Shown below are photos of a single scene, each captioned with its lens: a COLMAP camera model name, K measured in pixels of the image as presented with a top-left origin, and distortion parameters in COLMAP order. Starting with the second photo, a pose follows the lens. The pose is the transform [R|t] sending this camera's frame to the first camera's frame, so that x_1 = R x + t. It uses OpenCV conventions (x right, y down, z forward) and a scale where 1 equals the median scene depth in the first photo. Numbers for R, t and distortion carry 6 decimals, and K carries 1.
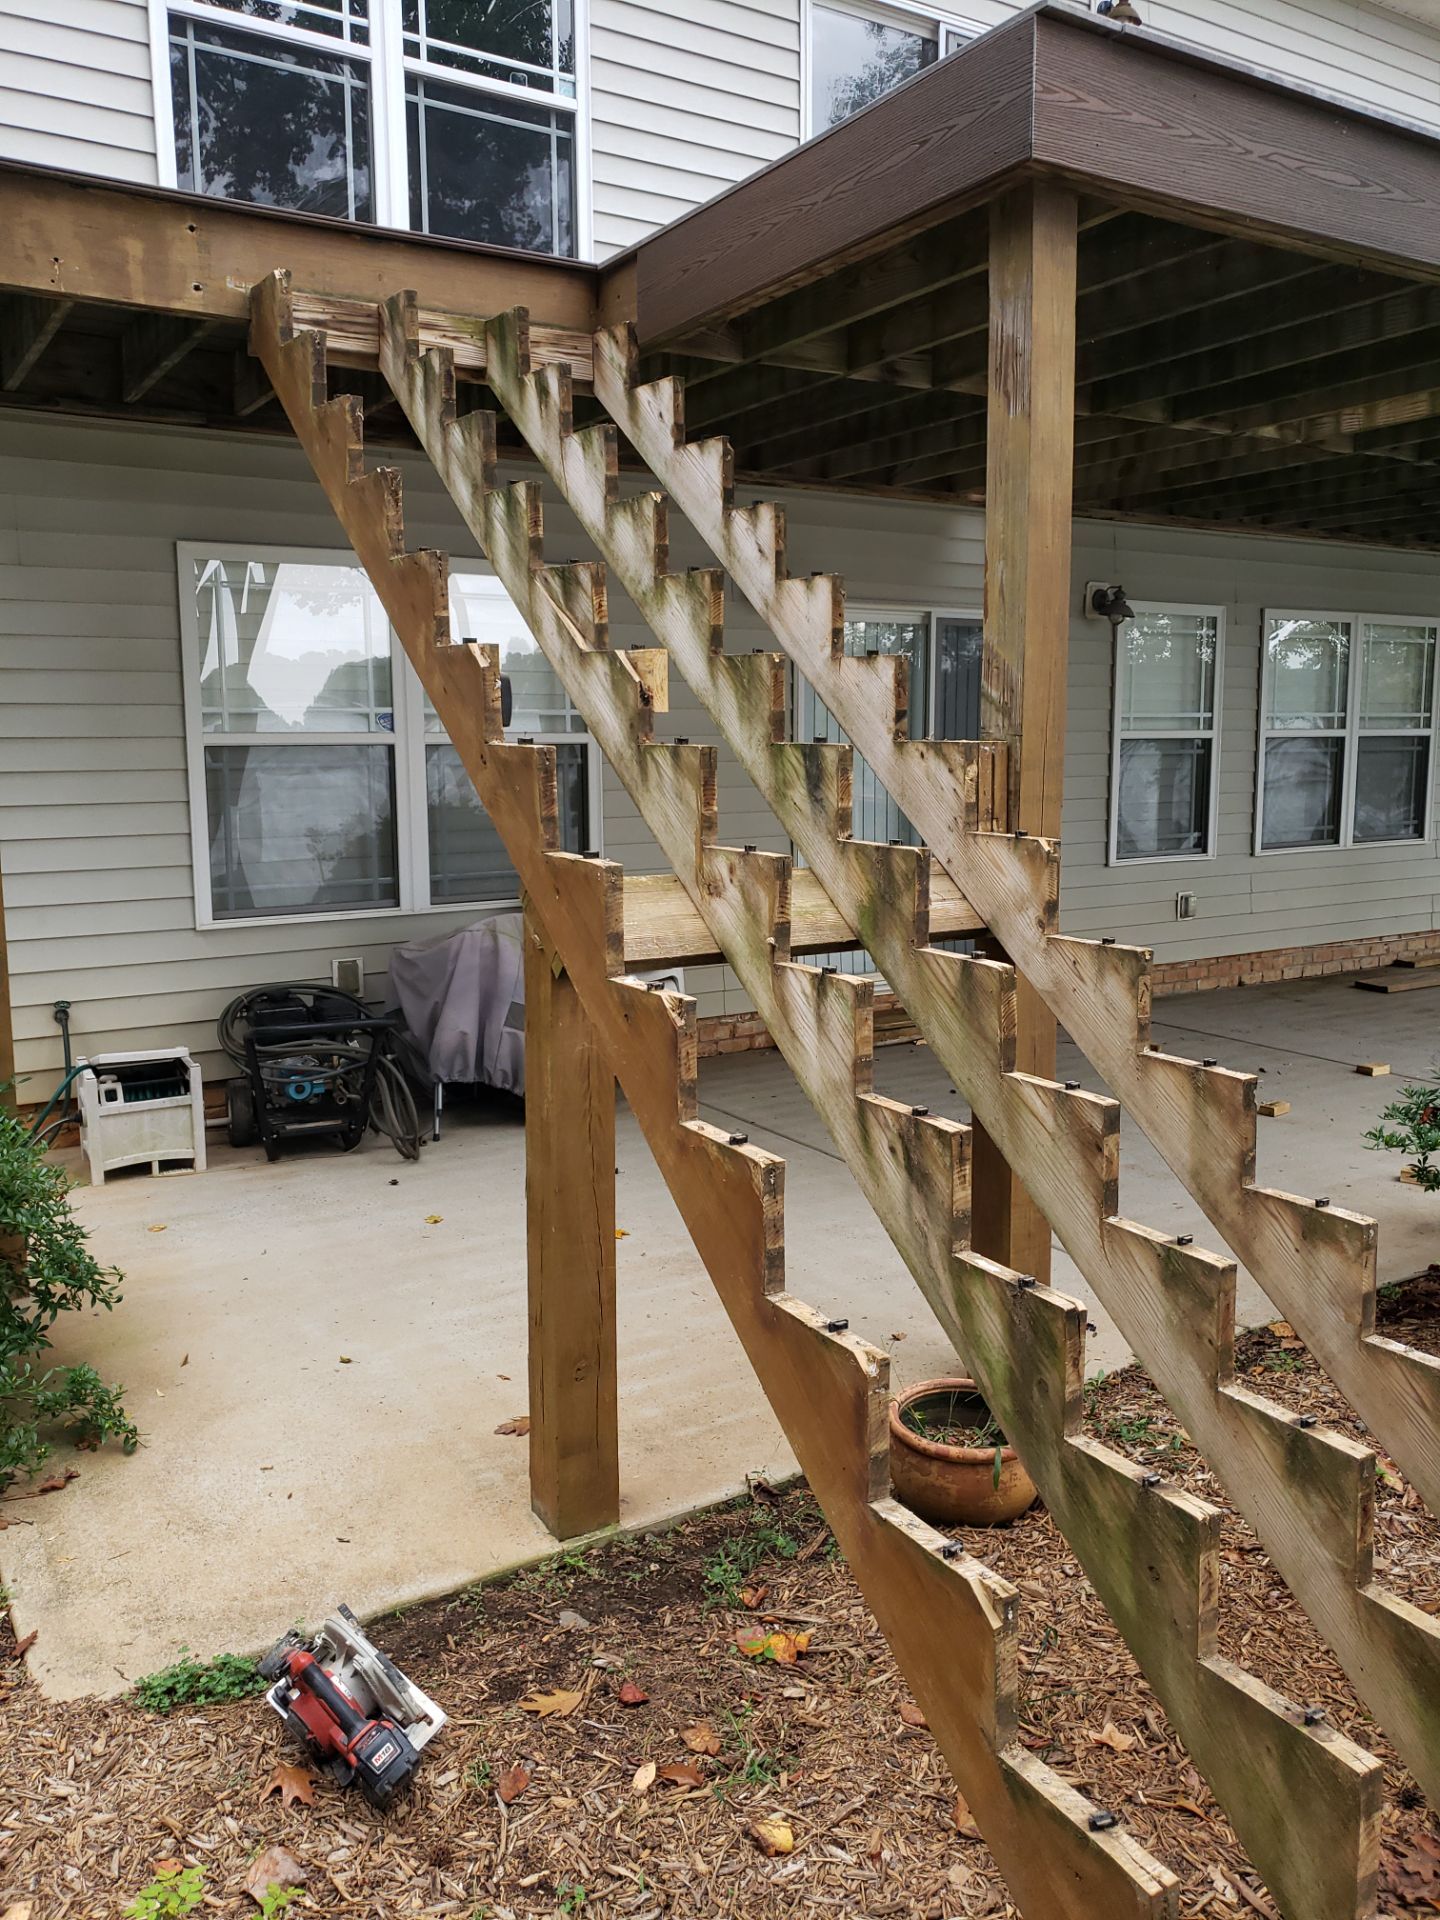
lens RADIAL K [[1497.4, 0, 711.3], [0, 1497.4, 918.4], [0, 0, 1]] dist [0.012953, 0.010095]
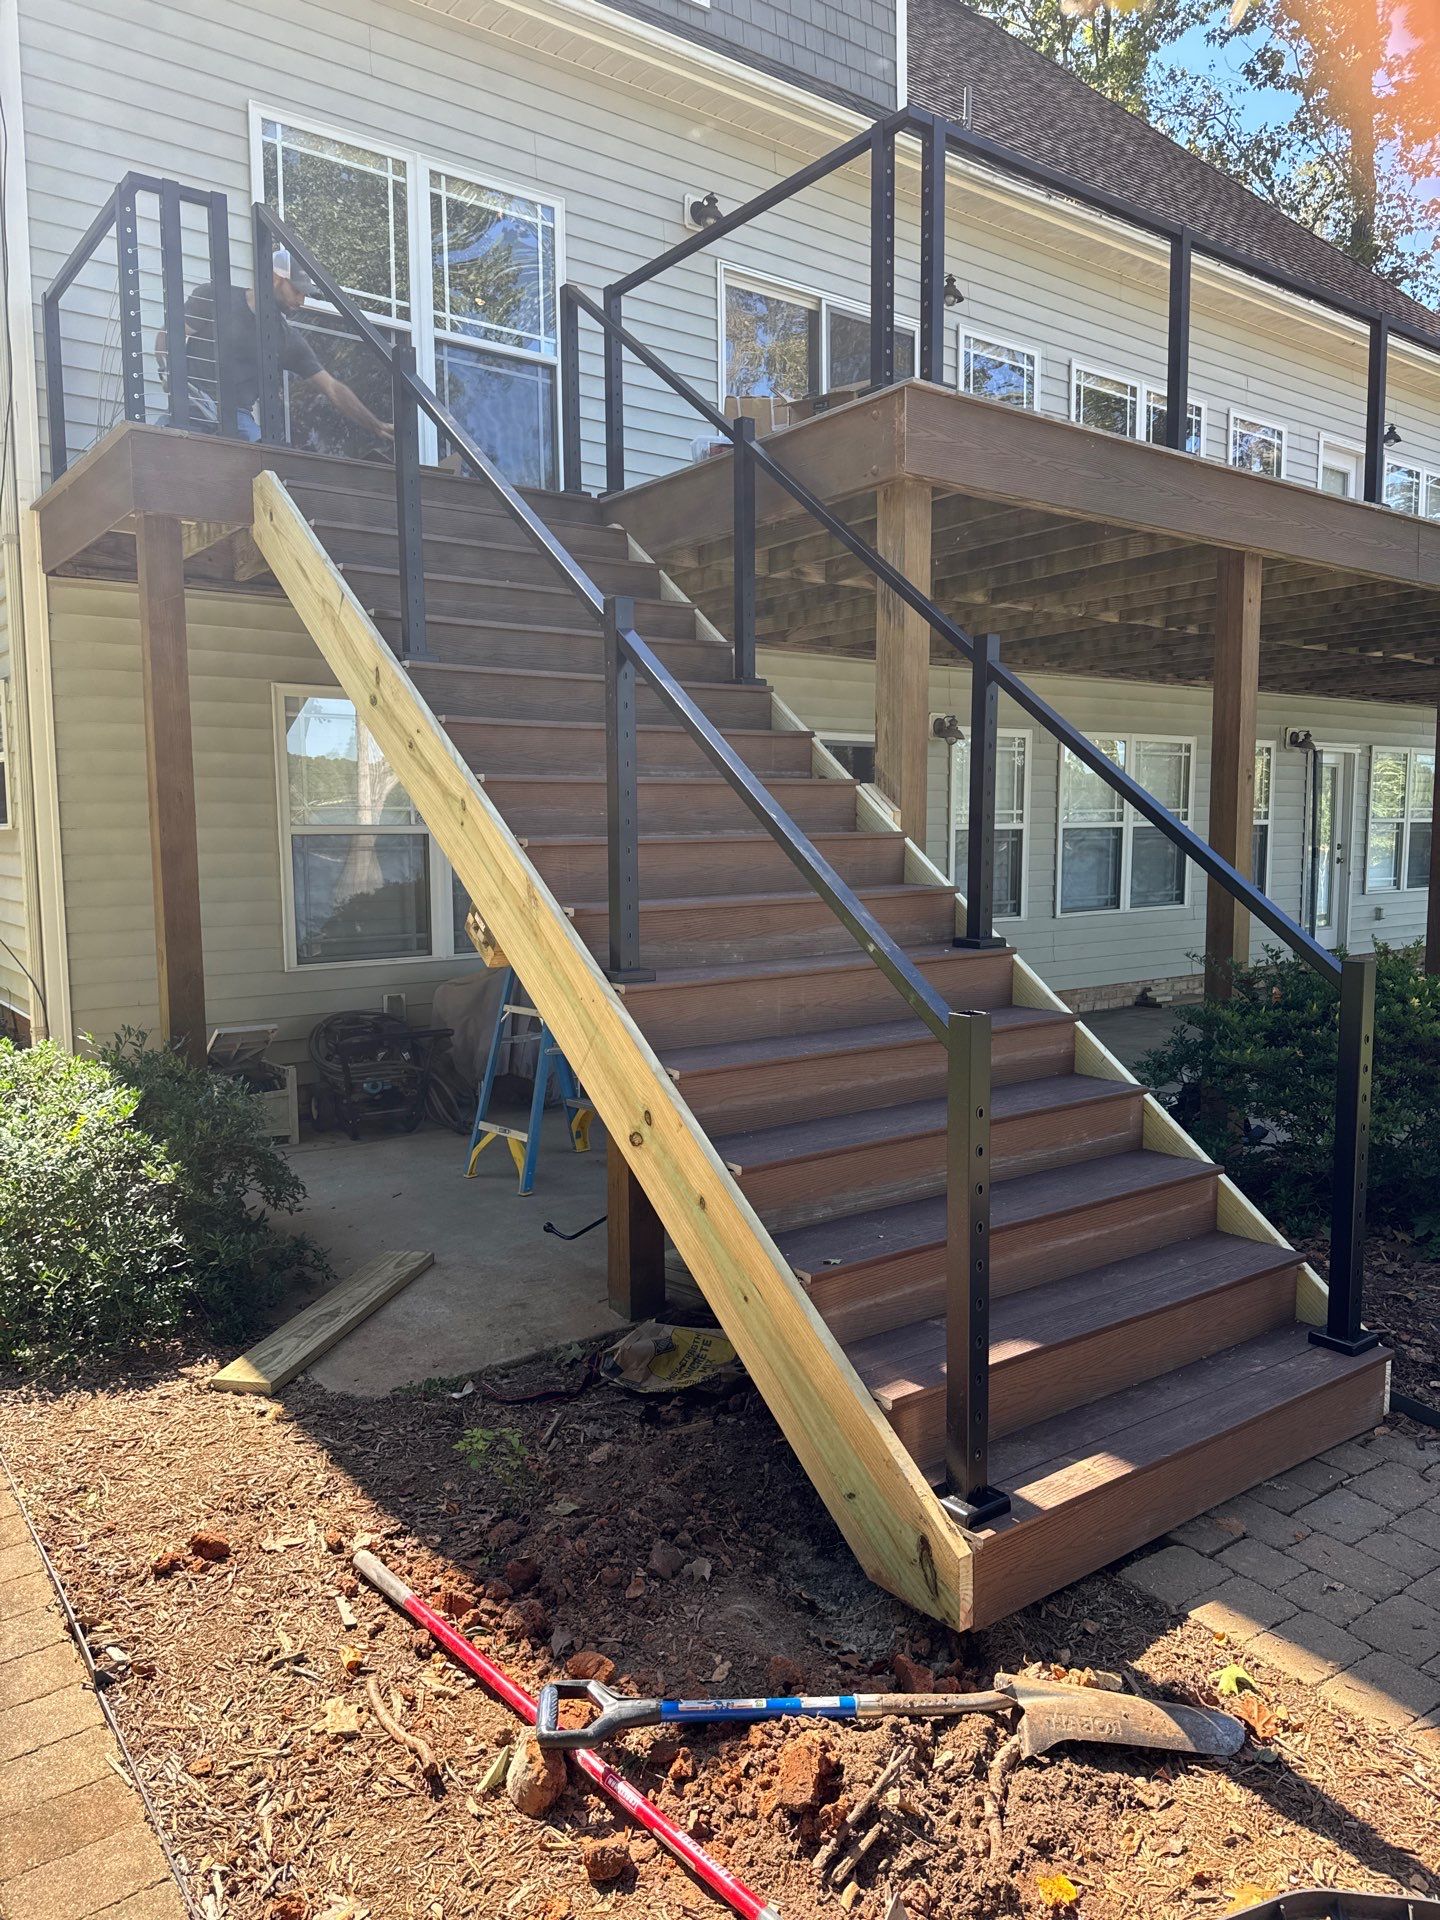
lens RADIAL K [[1349.6, 0, 713.1], [0, 1349.6, 971.2], [0, 0, 1]] dist [0.039466, -0.051629]
pose [[0.995823, -0.012006, 0.090507, -0.078276], [0.013537, 0.999775, -0.016323, 0.034244], [-0.090291, 0.017480, 0.995762, -0.255603]]
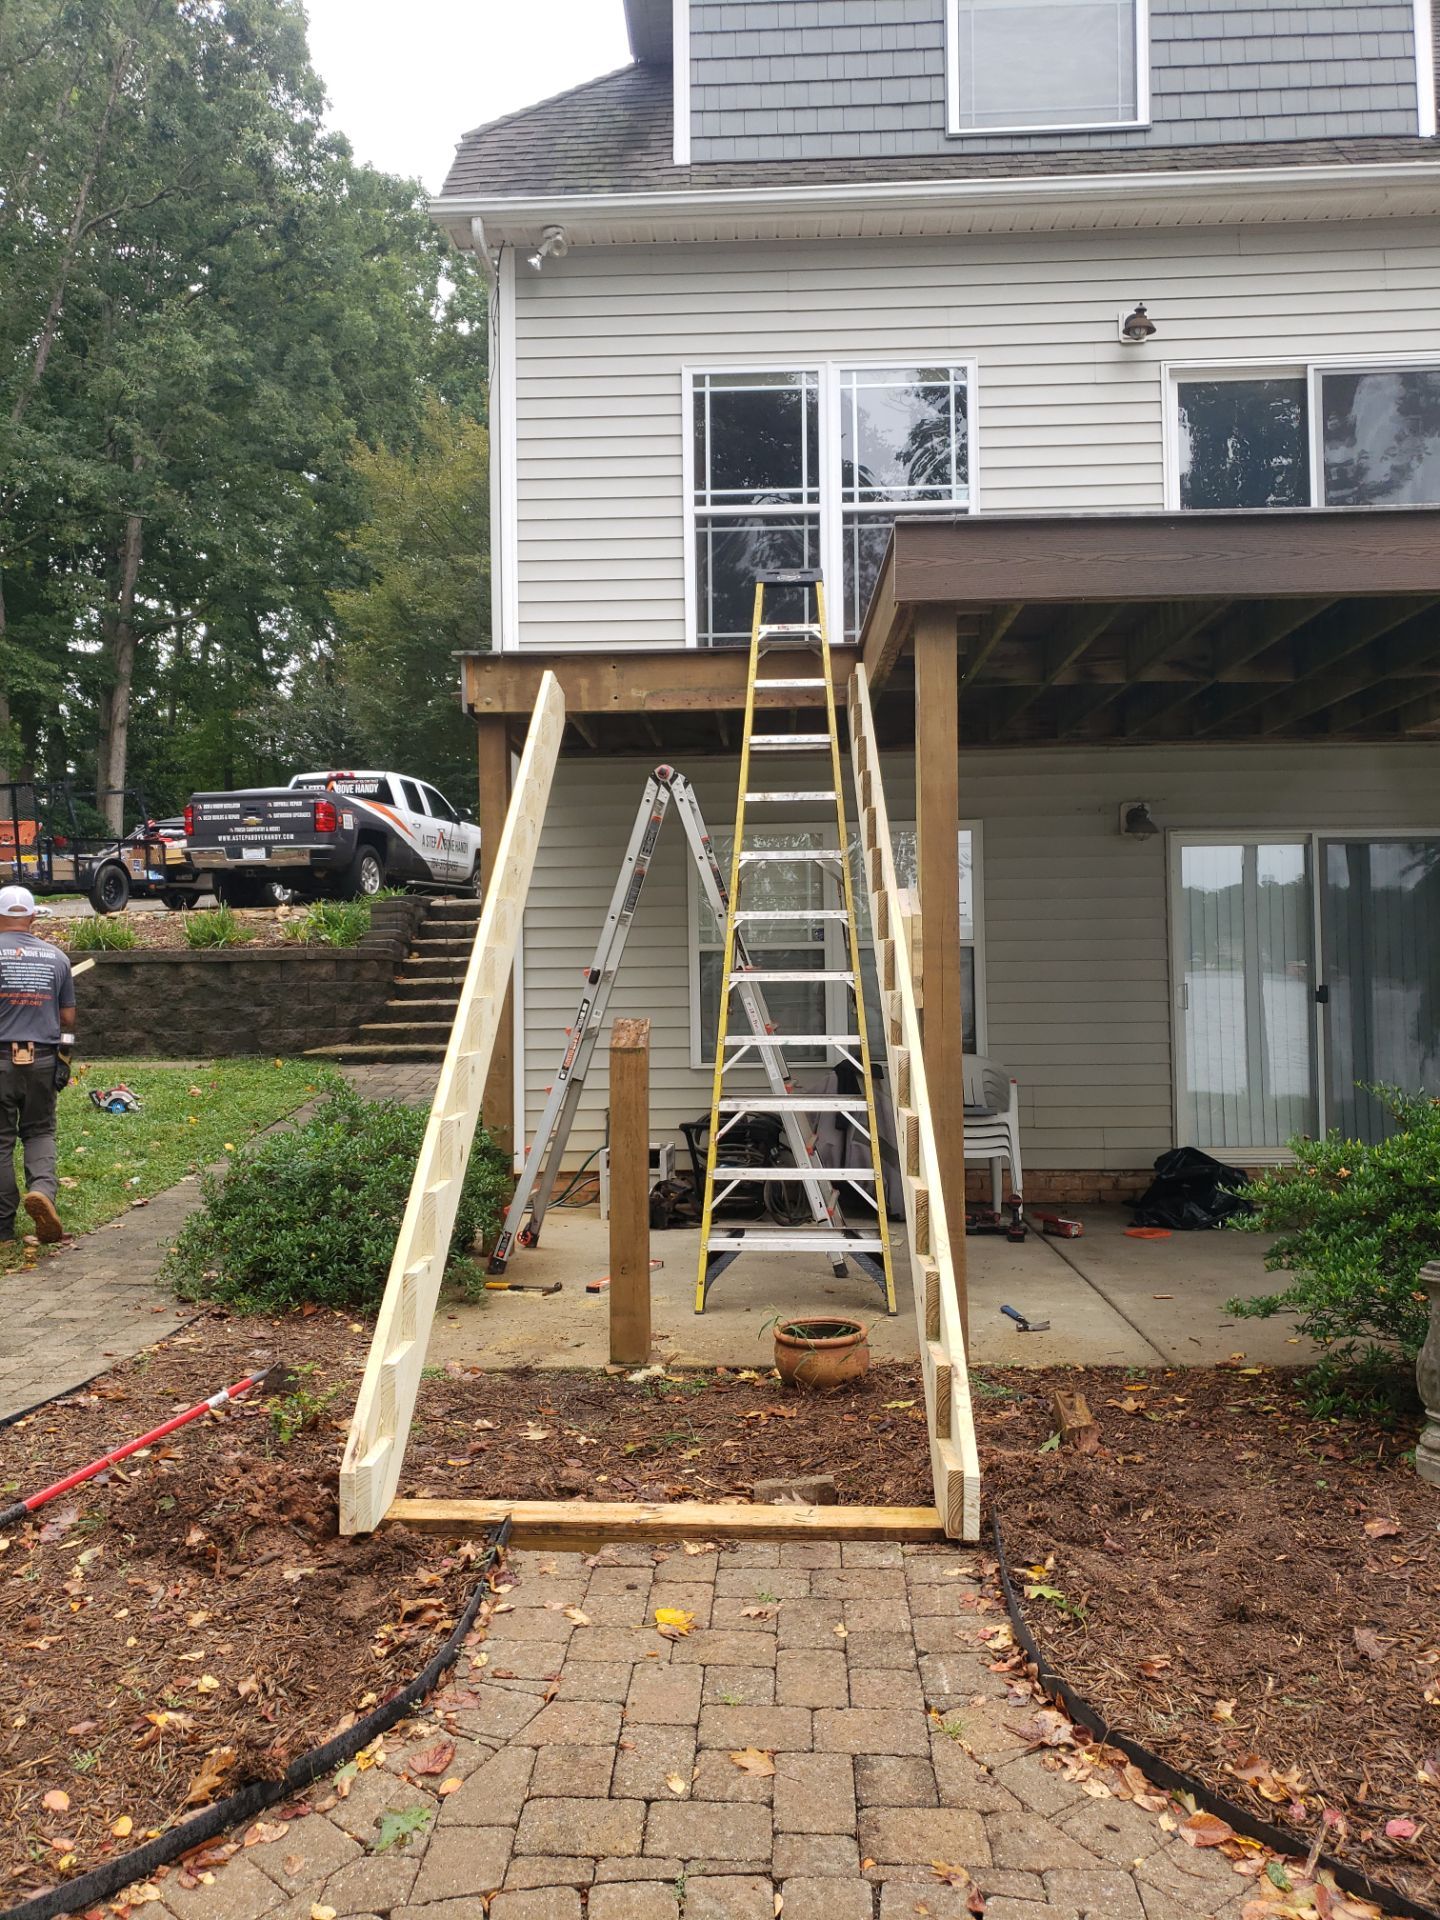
lens RADIAL K [[1497.4, 0, 705.6], [0, 1497.4, 931.3], [0, 0, 1]] dist [0.012953, 0.010095]
pose [[0.824668, -0.019712, -0.565274, 0.584667], [-0.060925, 0.990482, -0.123422, 0.059188], [0.562326, 0.136222, 0.815618, -0.284948]]
